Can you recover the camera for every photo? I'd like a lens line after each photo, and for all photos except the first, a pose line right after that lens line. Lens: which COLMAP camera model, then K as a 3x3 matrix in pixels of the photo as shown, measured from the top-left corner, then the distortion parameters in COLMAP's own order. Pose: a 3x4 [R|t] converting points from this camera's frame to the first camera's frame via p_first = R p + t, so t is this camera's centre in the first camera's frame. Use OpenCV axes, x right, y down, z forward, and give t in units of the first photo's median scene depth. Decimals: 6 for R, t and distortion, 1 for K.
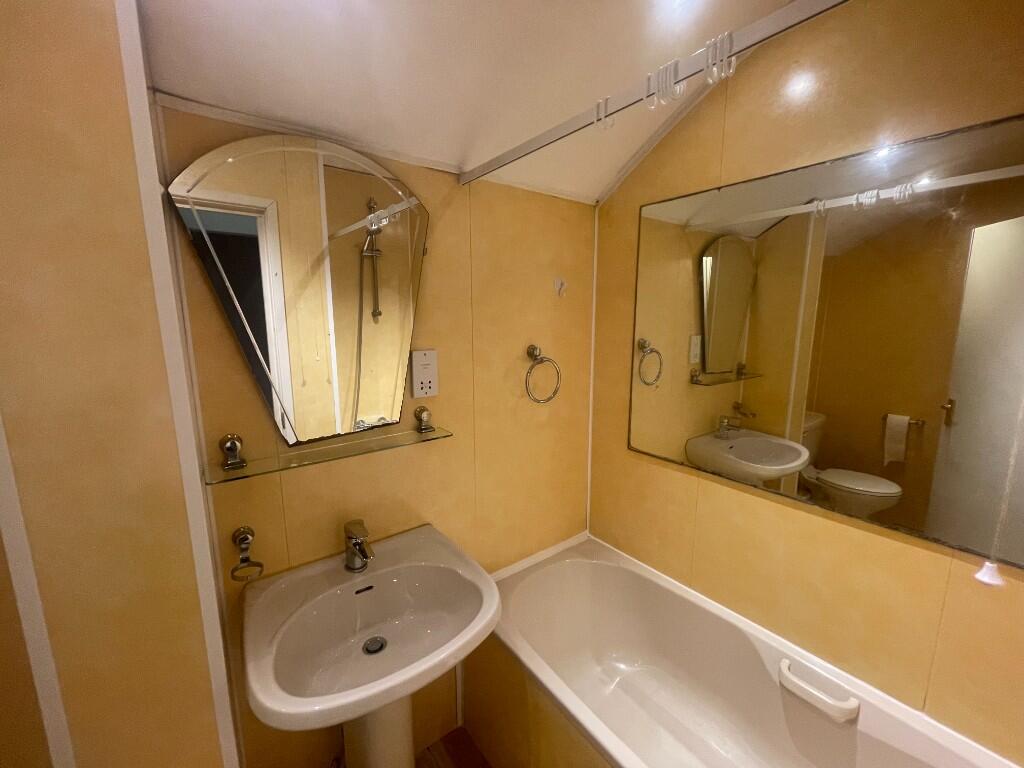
lens RADIAL K [[414.7, 0, 509.3], [0, 414.7, 380.6], [0, 0, 1]] dist [-0.002334, -0.000143]
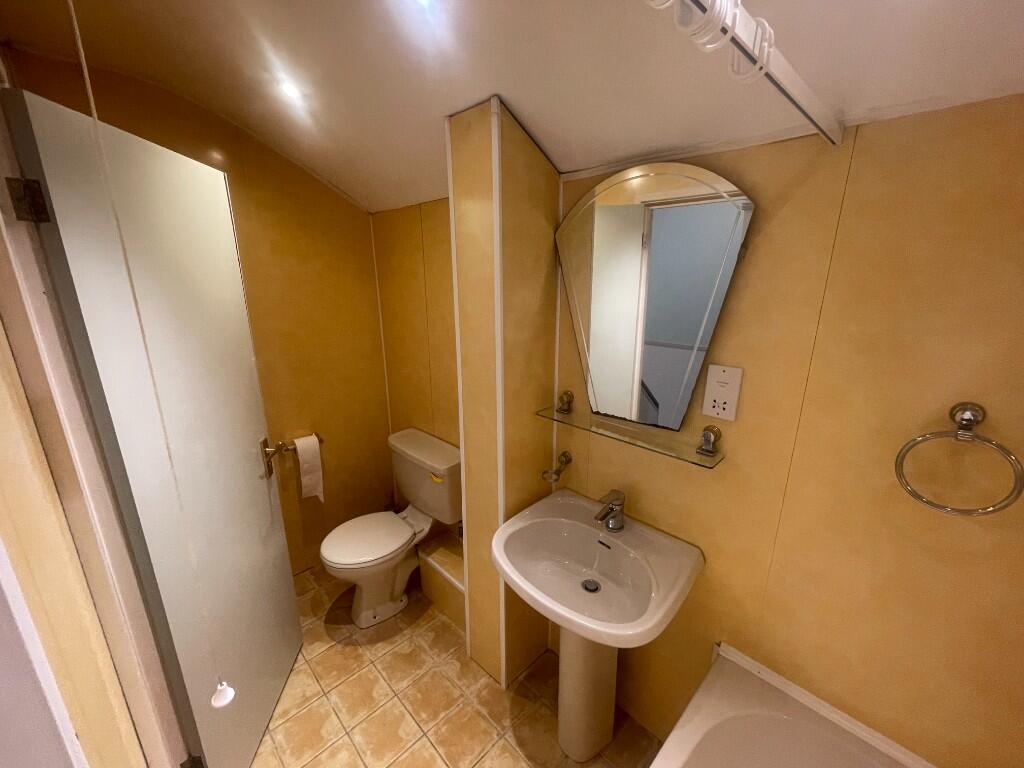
lens RADIAL K [[414.7, 0, 511.3], [0, 414.7, 386.1], [0, 0, 1]] dist [-0.002334, -0.000143]
pose [[0.133236, 0.264543, -0.955126, 0.643465], [-0.158292, 0.957027, 0.242989, -0.192777], [0.978362, 0.118814, 0.169385, 0.457311]]
